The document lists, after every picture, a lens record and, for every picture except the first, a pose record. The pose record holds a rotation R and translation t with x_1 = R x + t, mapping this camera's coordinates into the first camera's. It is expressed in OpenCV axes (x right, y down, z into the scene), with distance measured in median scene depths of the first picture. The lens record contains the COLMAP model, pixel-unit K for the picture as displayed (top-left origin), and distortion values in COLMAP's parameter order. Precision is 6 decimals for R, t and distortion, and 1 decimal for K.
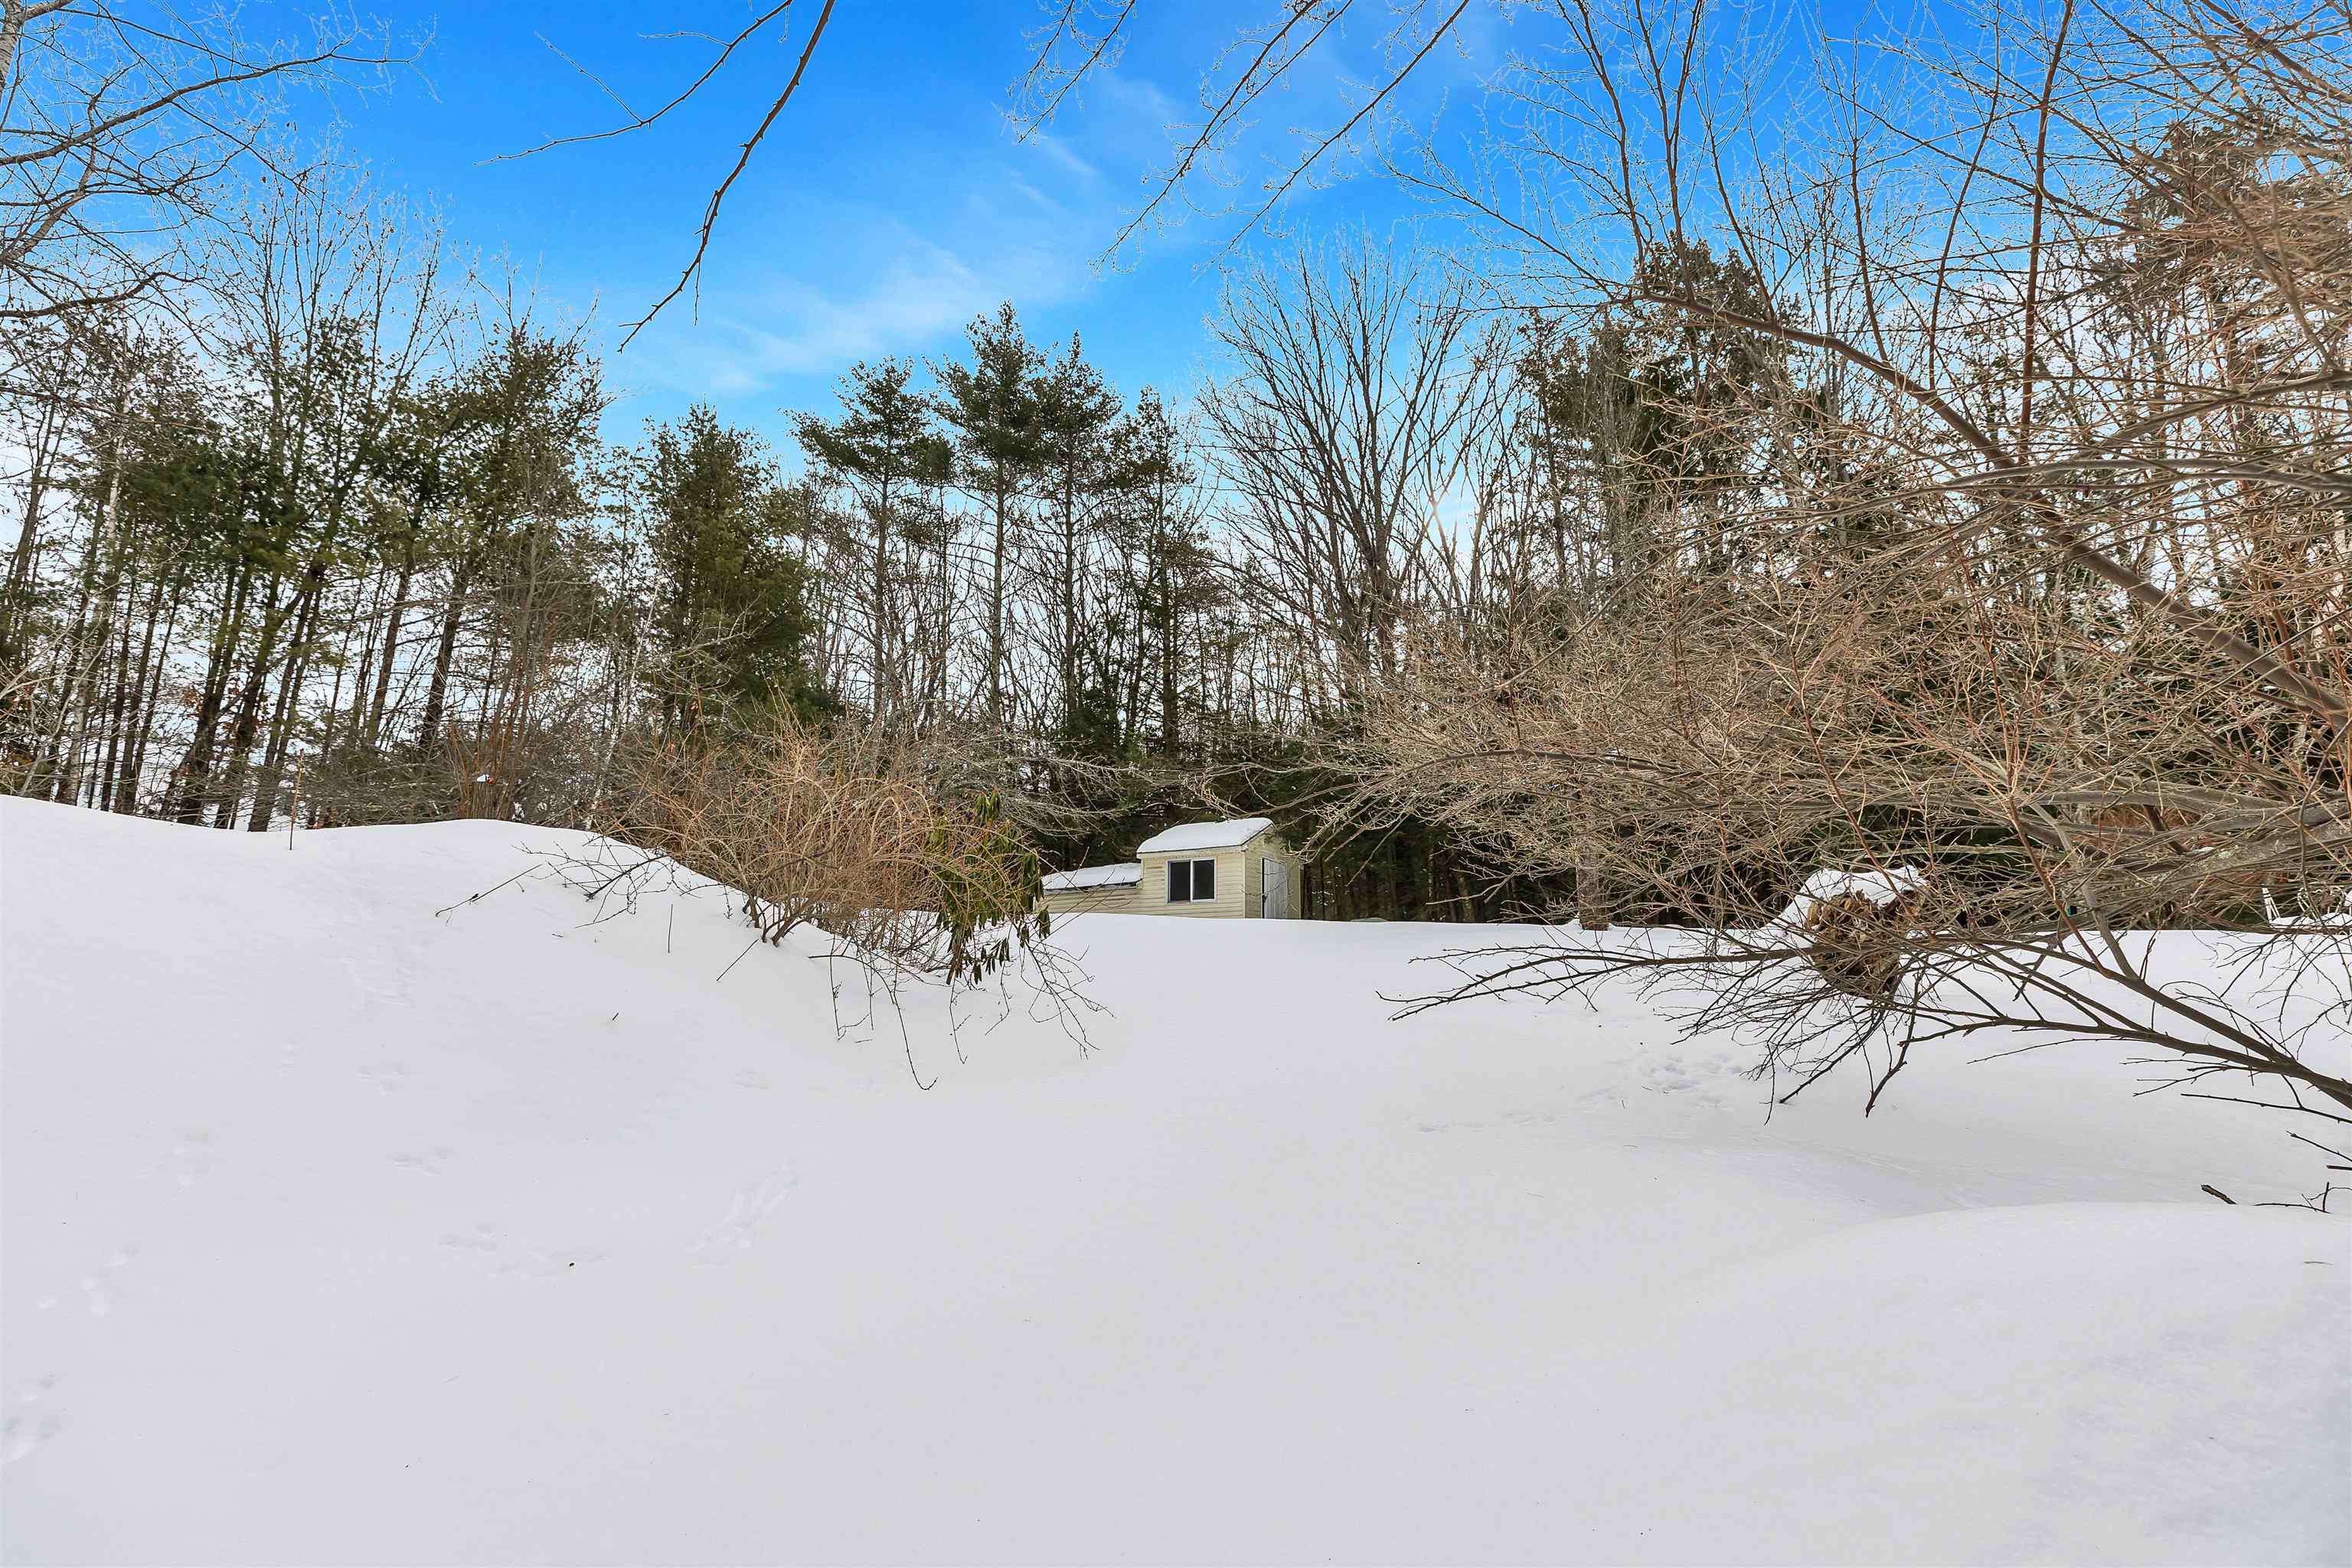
lens RADIAL K [[1056.4, 0, 1173.5], [0, 1056.4, 783.7], [0, 0, 1]] dist [0.002655, -0.000407]
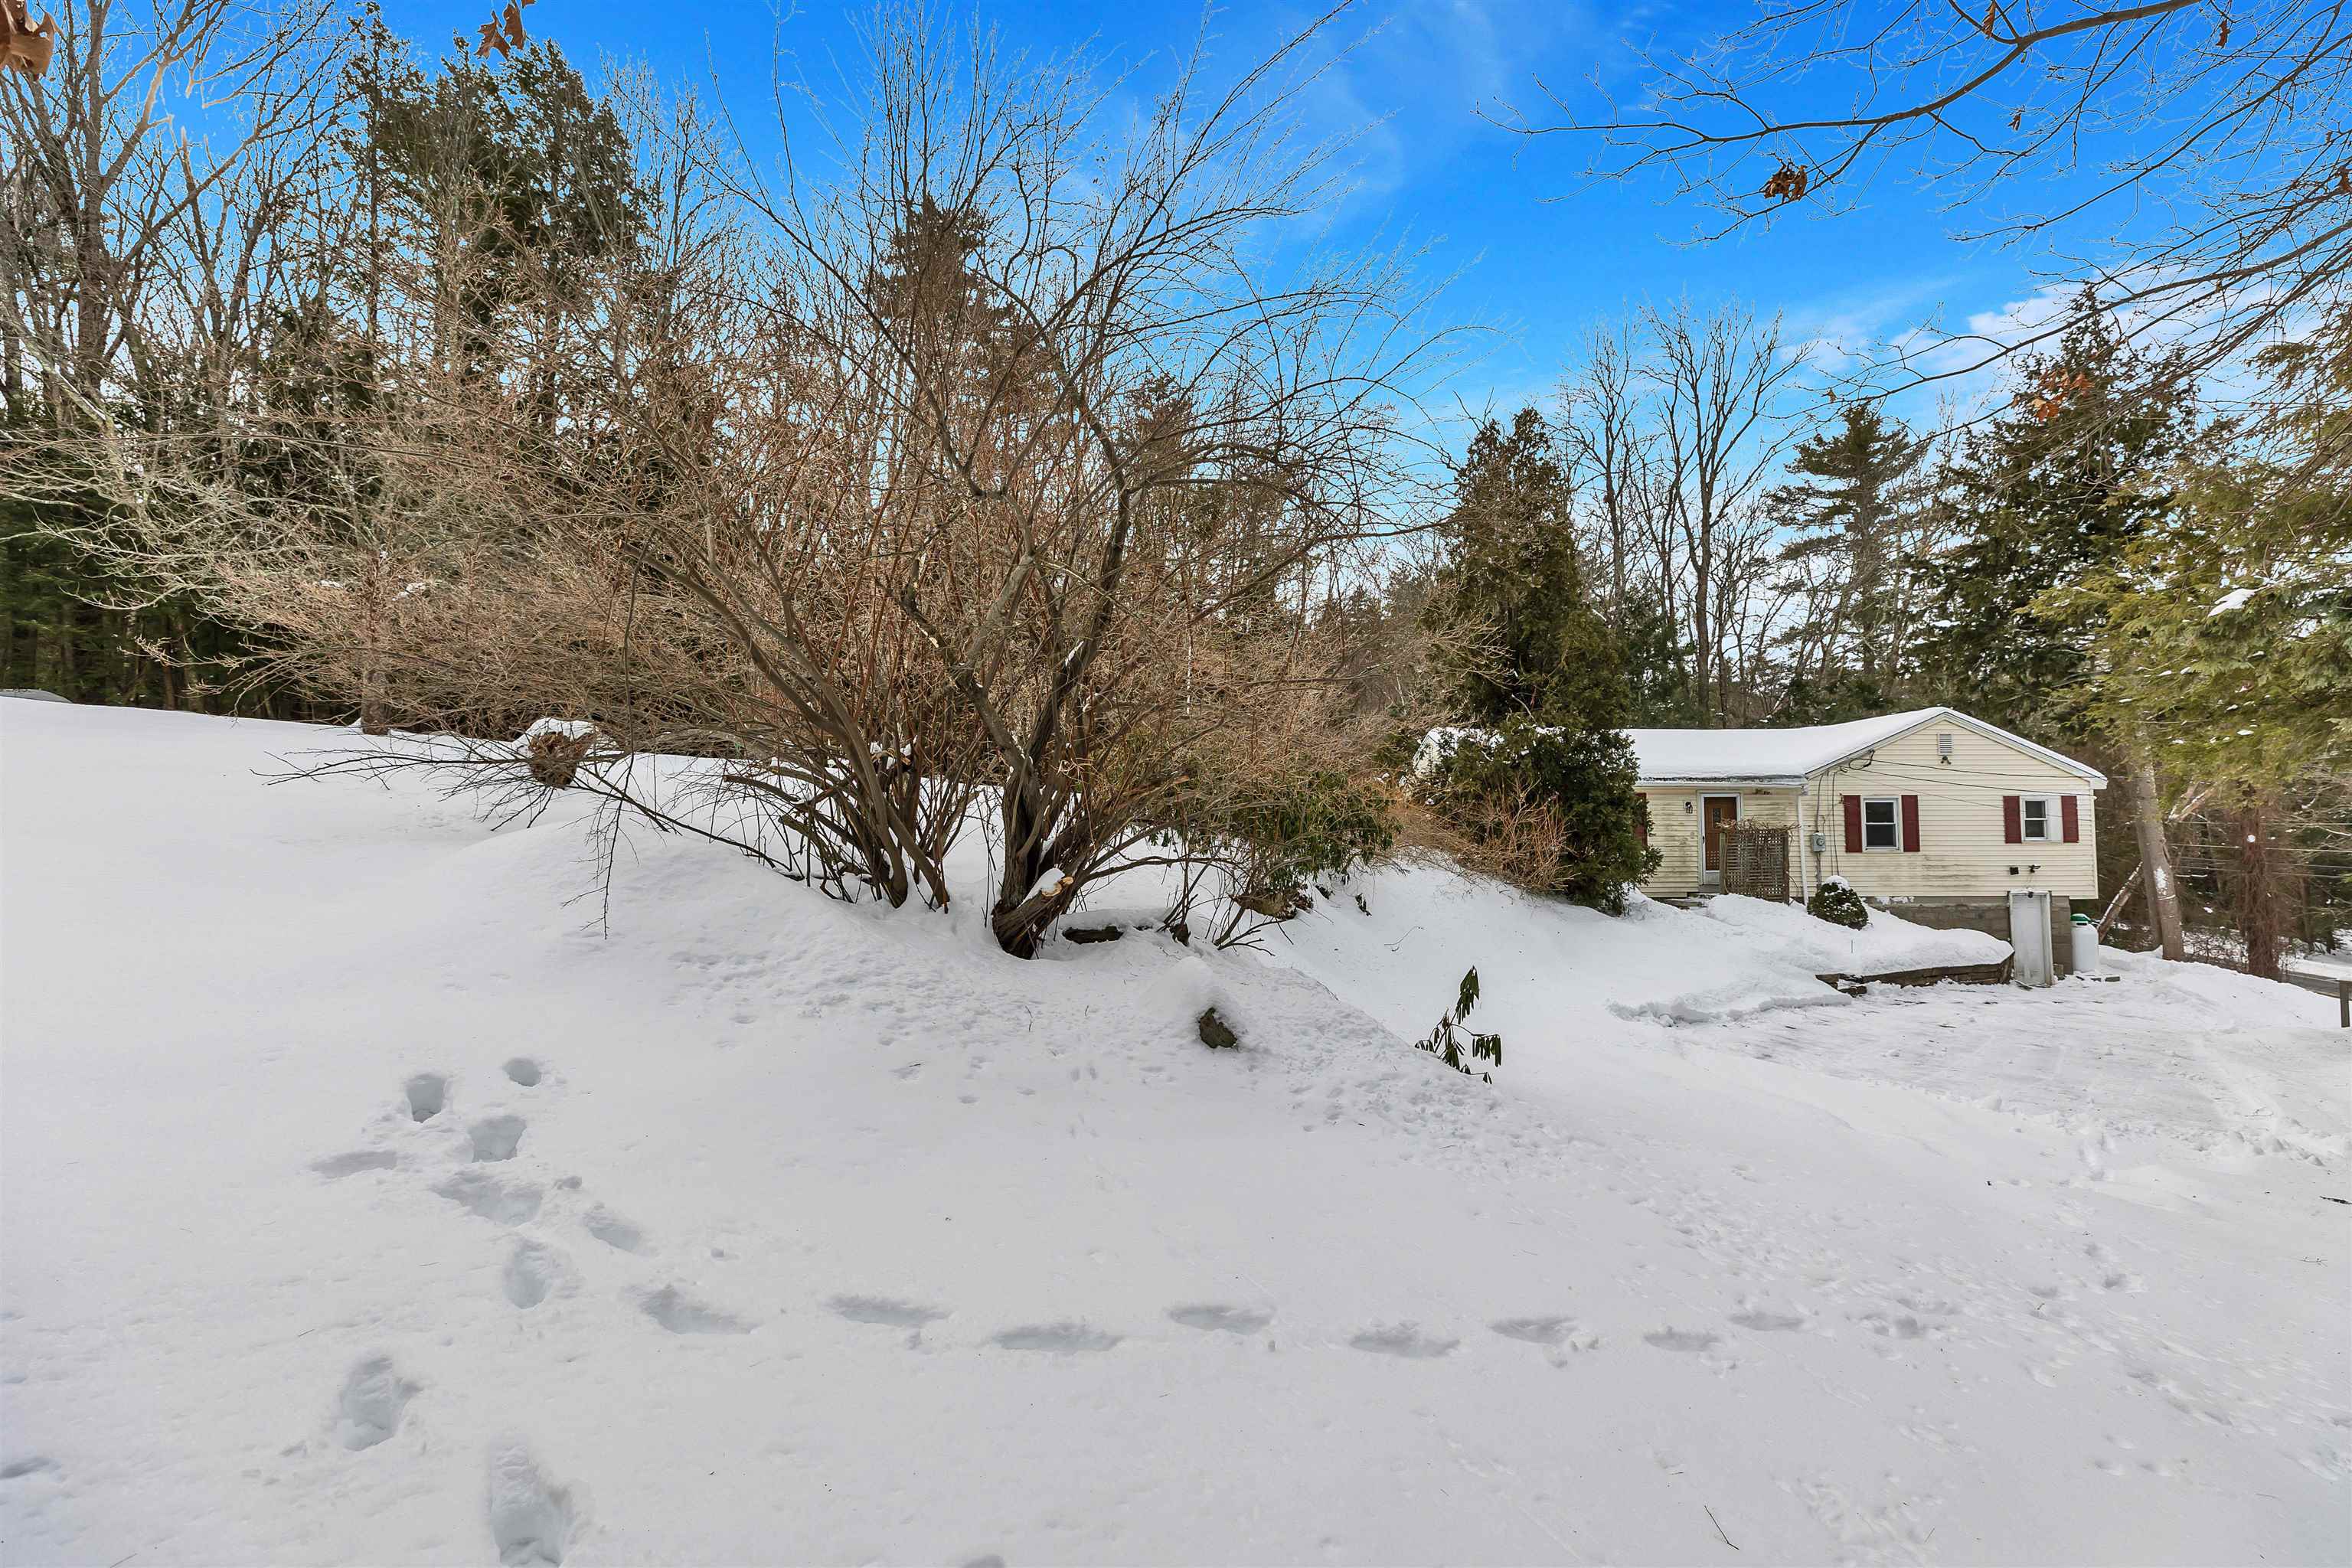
lens RADIAL K [[1067.1, 0, 1205.0], [0, 1067.1, 782.6], [0, 0, 1]] dist [0.001329, -0.000032]
pose [[0.495027, 0.036138, 0.868126, -0.257932], [-0.186925, 0.980169, 0.065788, -0.089284], [-0.848533, -0.194842, 0.491965, -0.557333]]
